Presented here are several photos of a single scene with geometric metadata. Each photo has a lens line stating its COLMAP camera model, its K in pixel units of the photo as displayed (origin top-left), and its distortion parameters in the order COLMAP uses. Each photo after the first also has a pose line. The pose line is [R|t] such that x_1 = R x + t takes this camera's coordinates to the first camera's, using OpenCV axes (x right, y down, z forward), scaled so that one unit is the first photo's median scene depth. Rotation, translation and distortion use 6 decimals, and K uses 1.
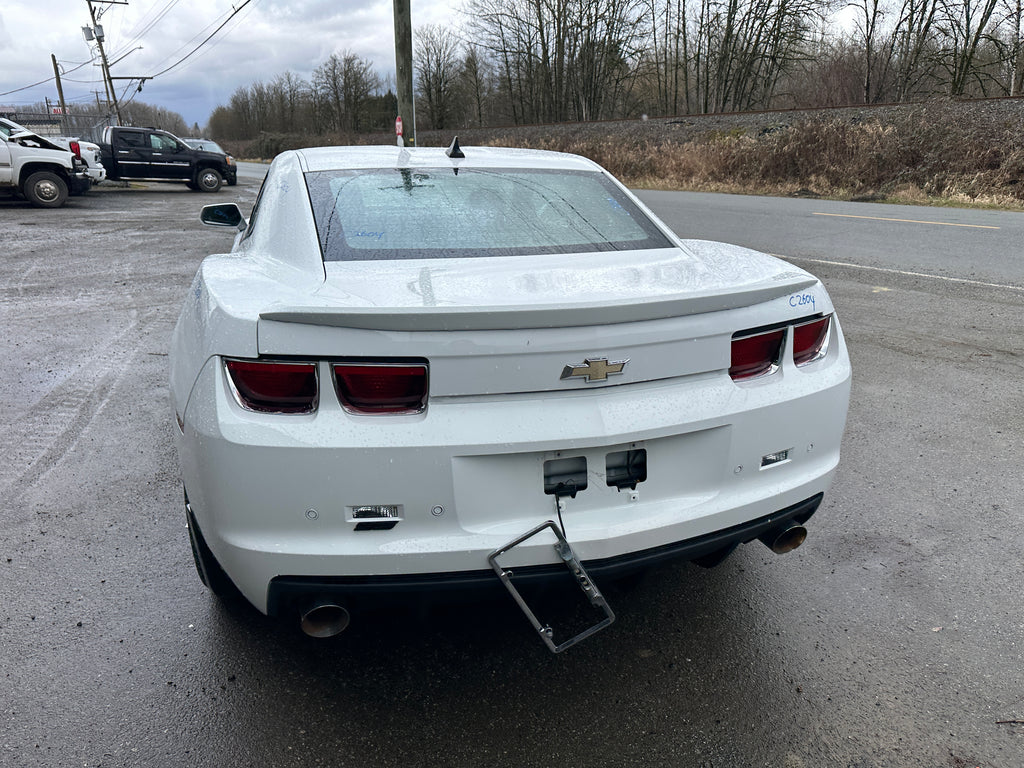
lens RADIAL K [[717.8, 0, 513.5], [0, 717.8, 378.6], [0, 0, 1]] dist [0.028144, -0.032486]
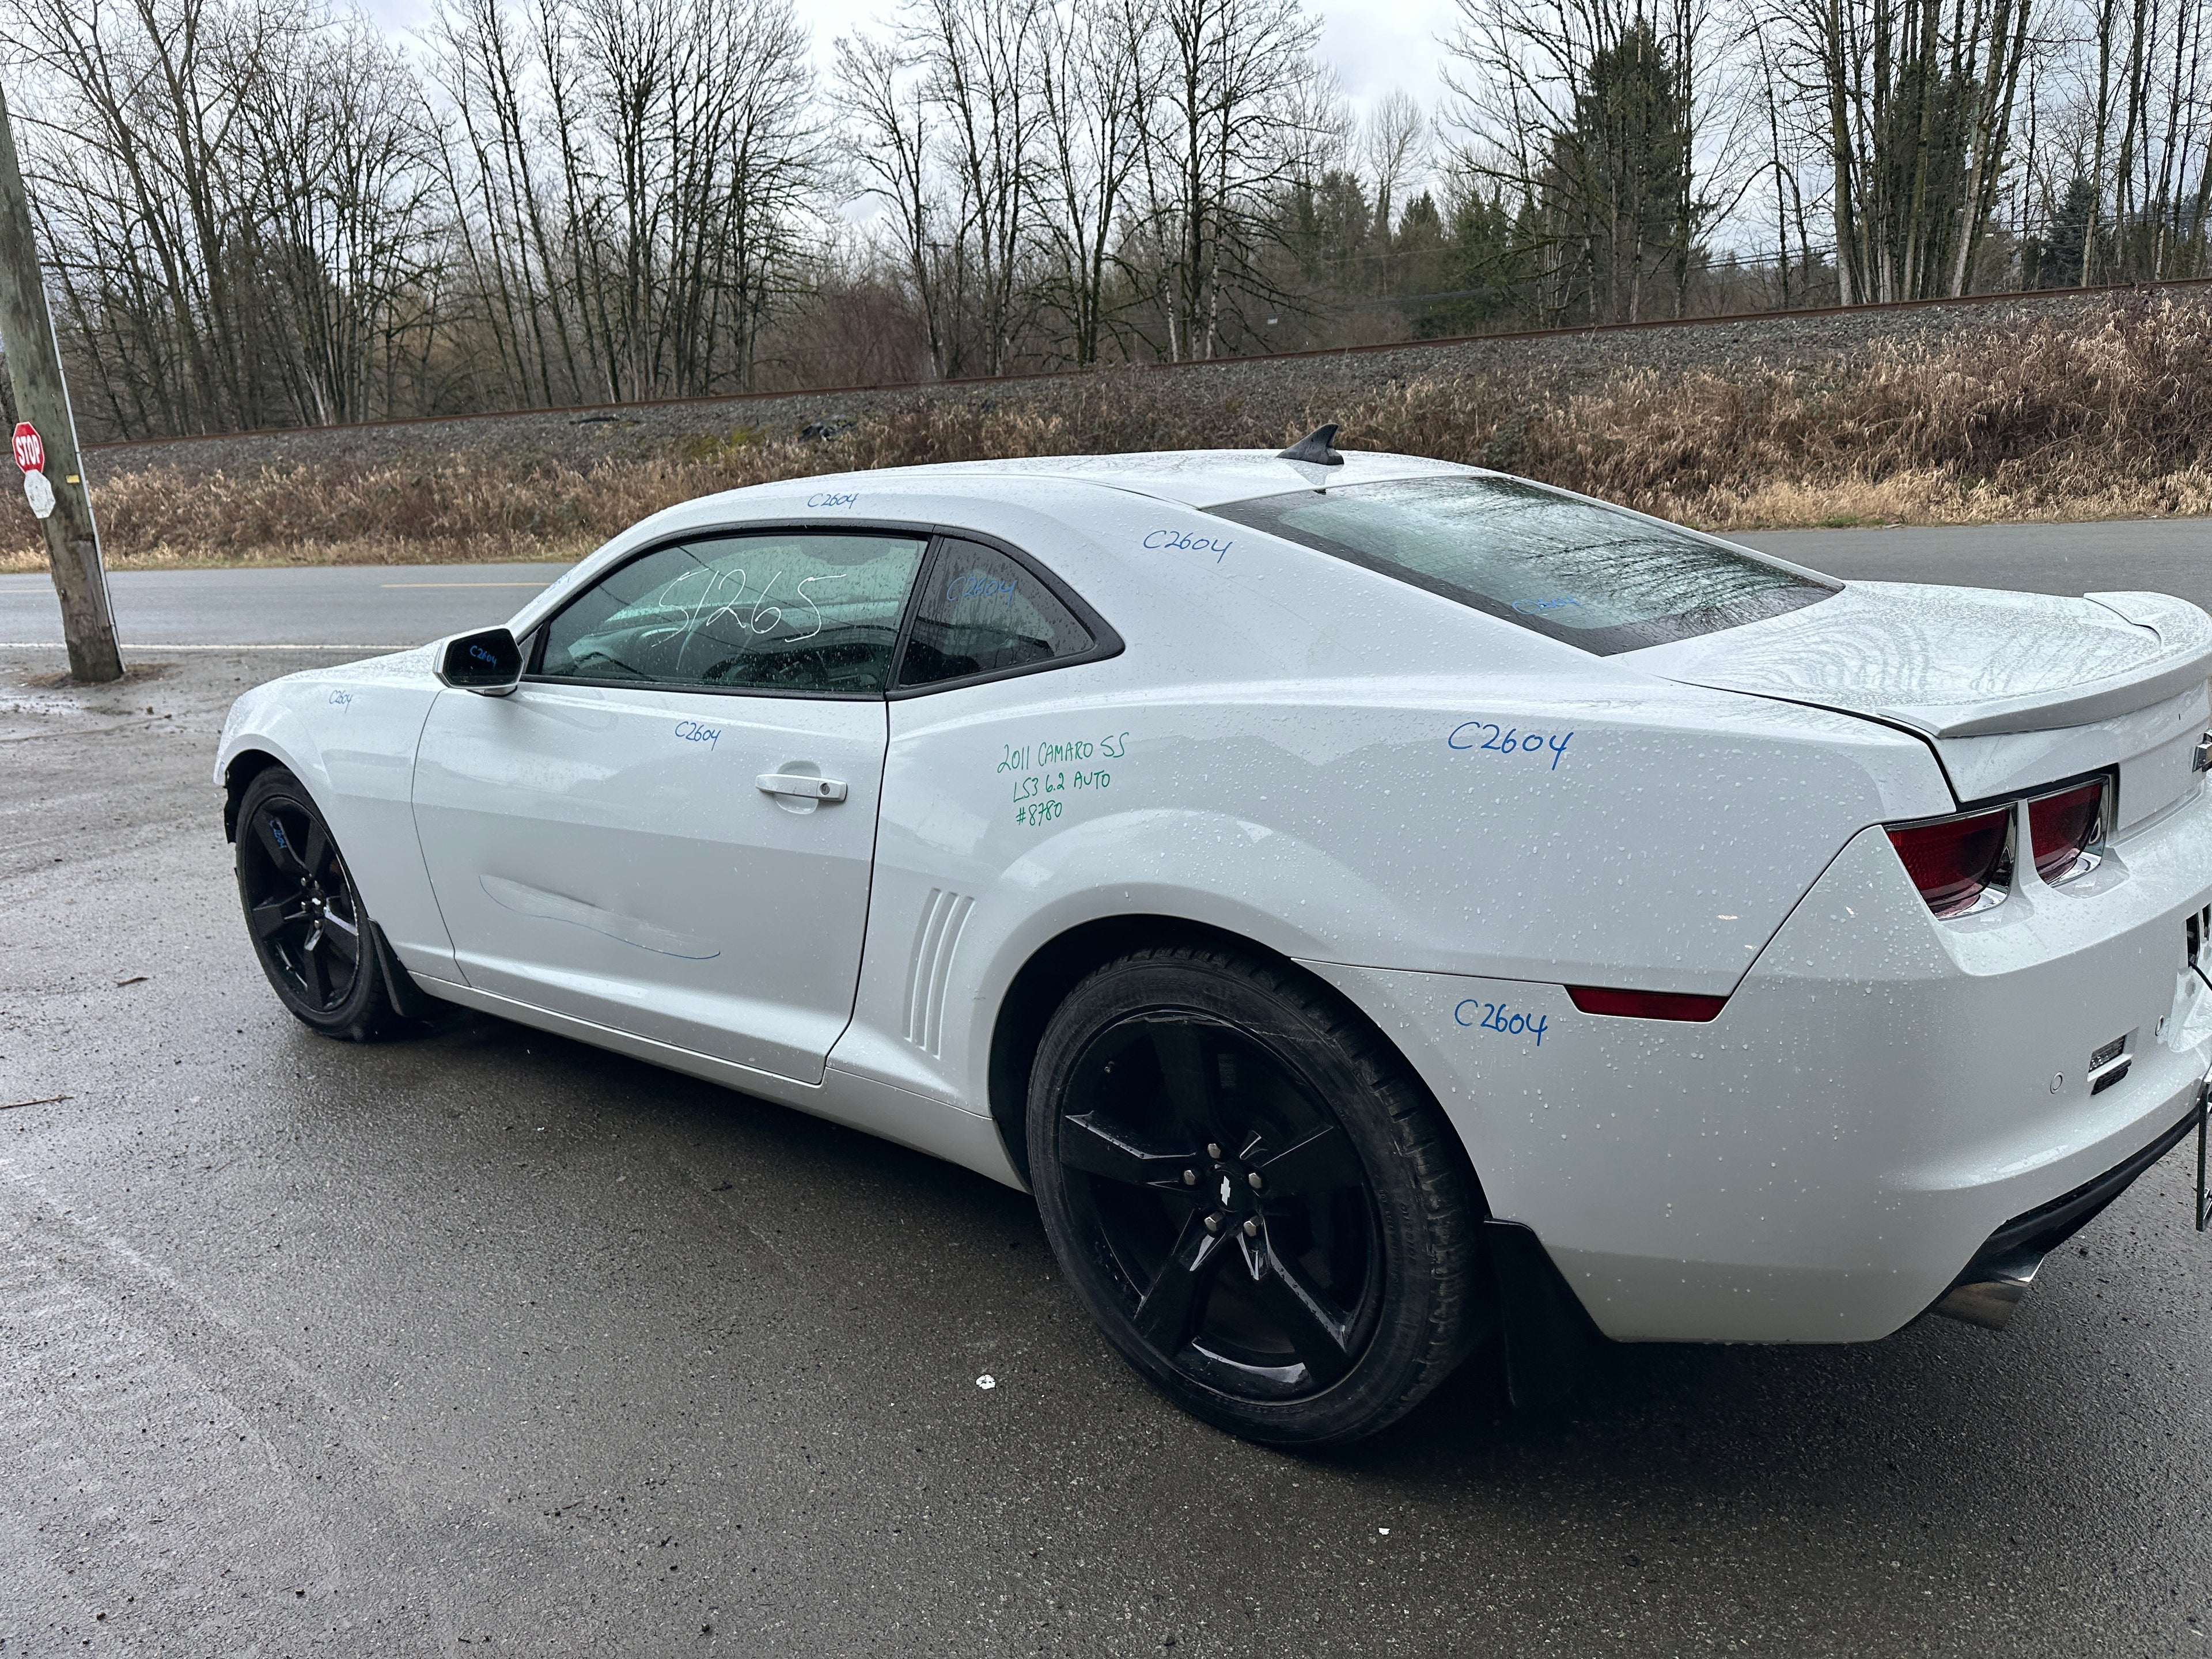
lens RADIAL K [[1550.6, 0, 1097.0], [0, 1550.6, 843.1], [0, 0, 1]] dist [0.028144, -0.032486]
pose [[0.839899, -0.172415, 0.514629, -0.148517], [0.210998, 0.977340, -0.016922, -0.011997], [-0.500050, 0.122799, 0.857246, 0.034988]]
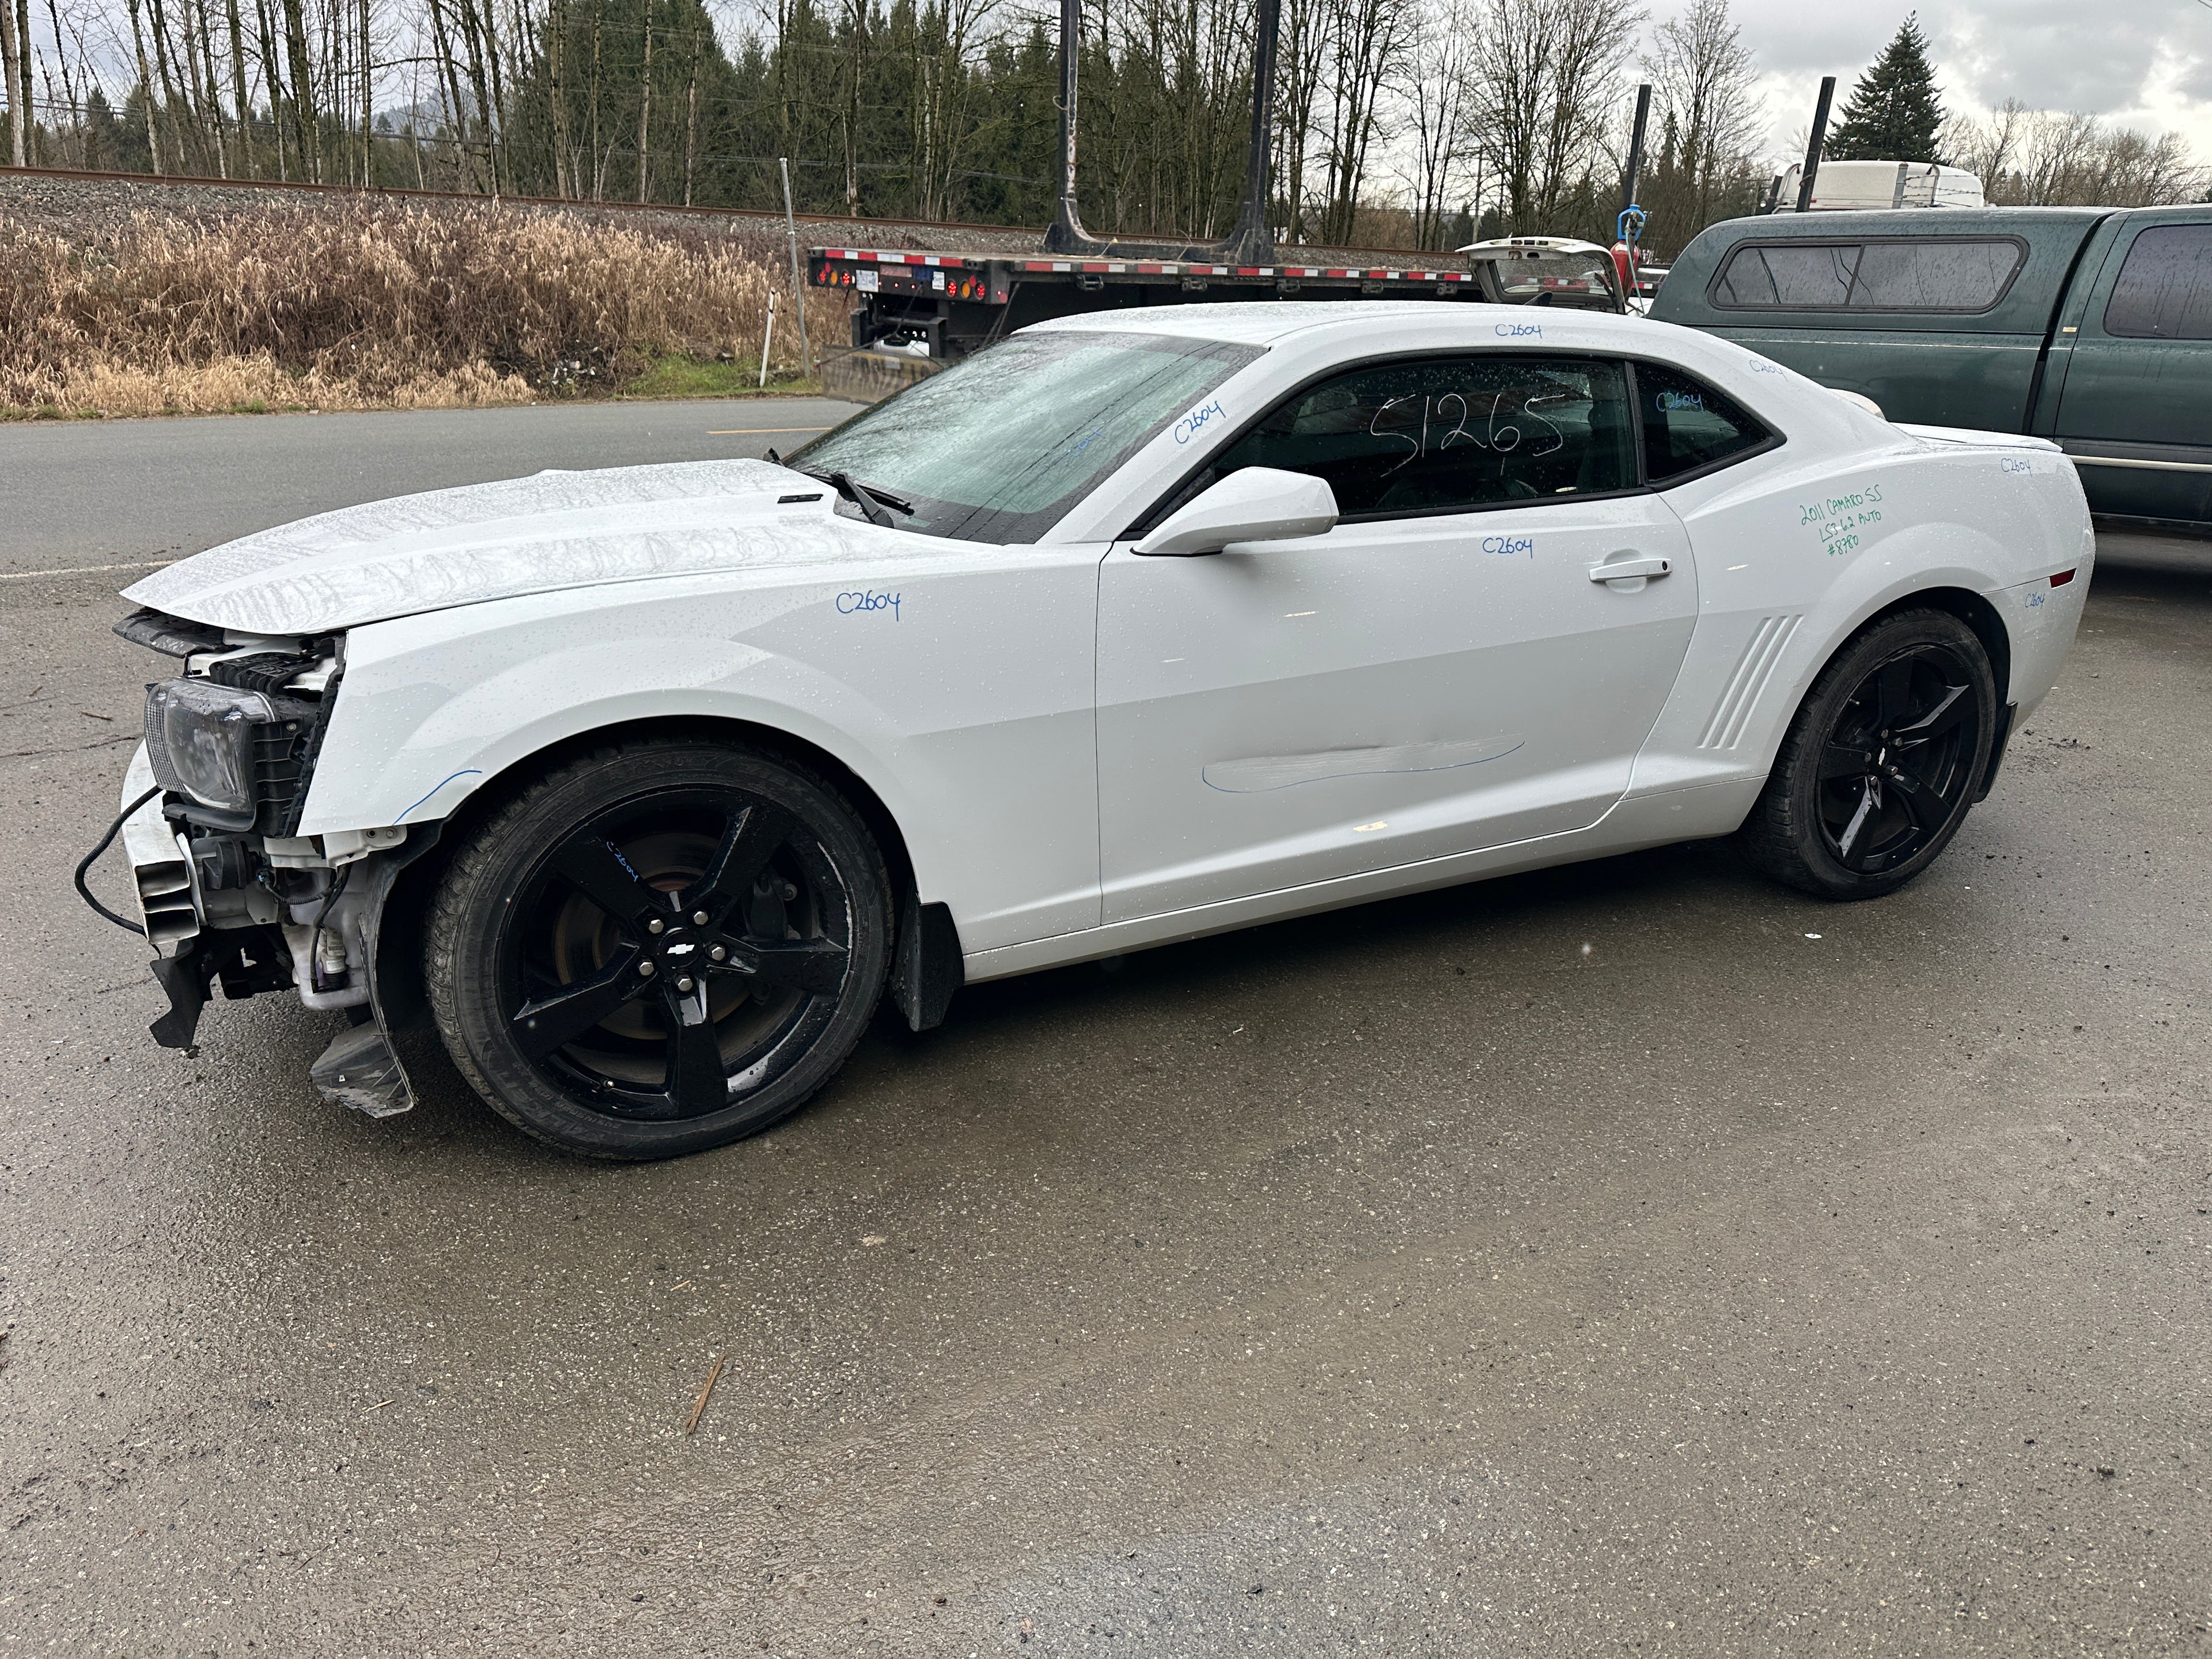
lens RADIAL K [[1550.6, 0, 1124.8], [0, 1550.6, 848.0], [0, 0, 1]] dist [0.028144, -0.032486]
pose [[-0.185686, -0.321731, 0.928445, -0.289869], [0.279610, 0.888514, 0.363815, -0.095010], [-0.941987, 0.327158, -0.075026, 0.305397]]
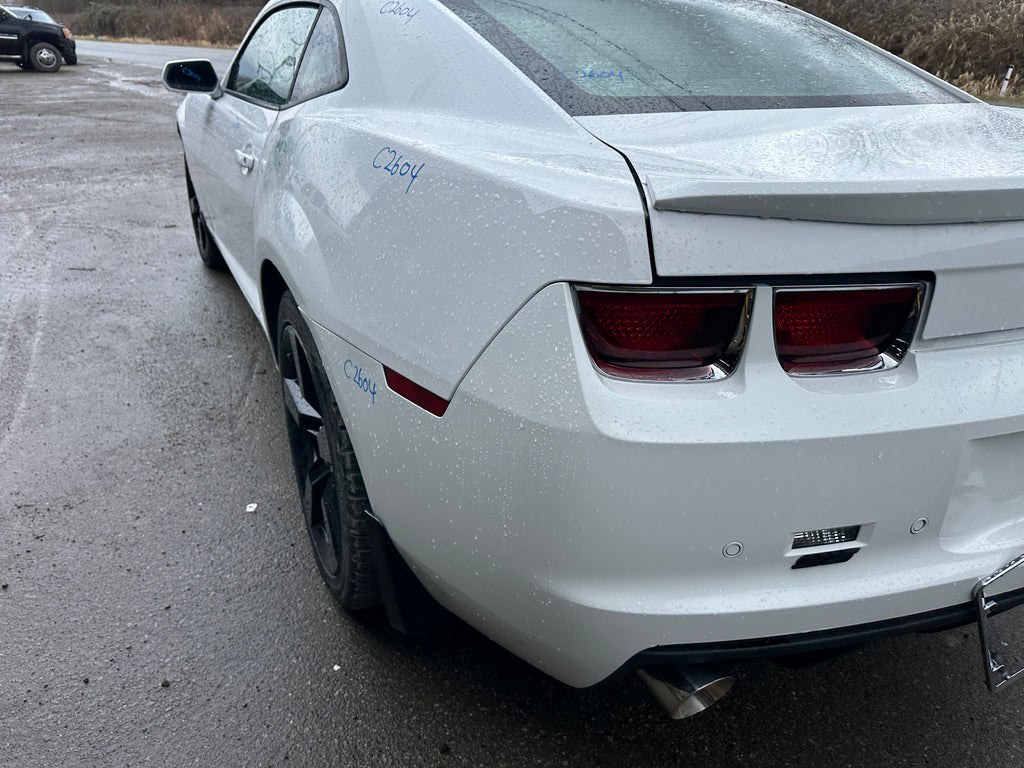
lens RADIAL K [[717.8, 0, 513.2], [0, 717.8, 383.5], [0, 0, 1]] dist [0.028144, -0.032486]
pose [[0.986325, -0.056301, 0.154899, -0.055175], [0.033308, 0.988544, 0.147214, -0.003743], [-0.161412, -0.140042, 0.976900, 0.049163]]
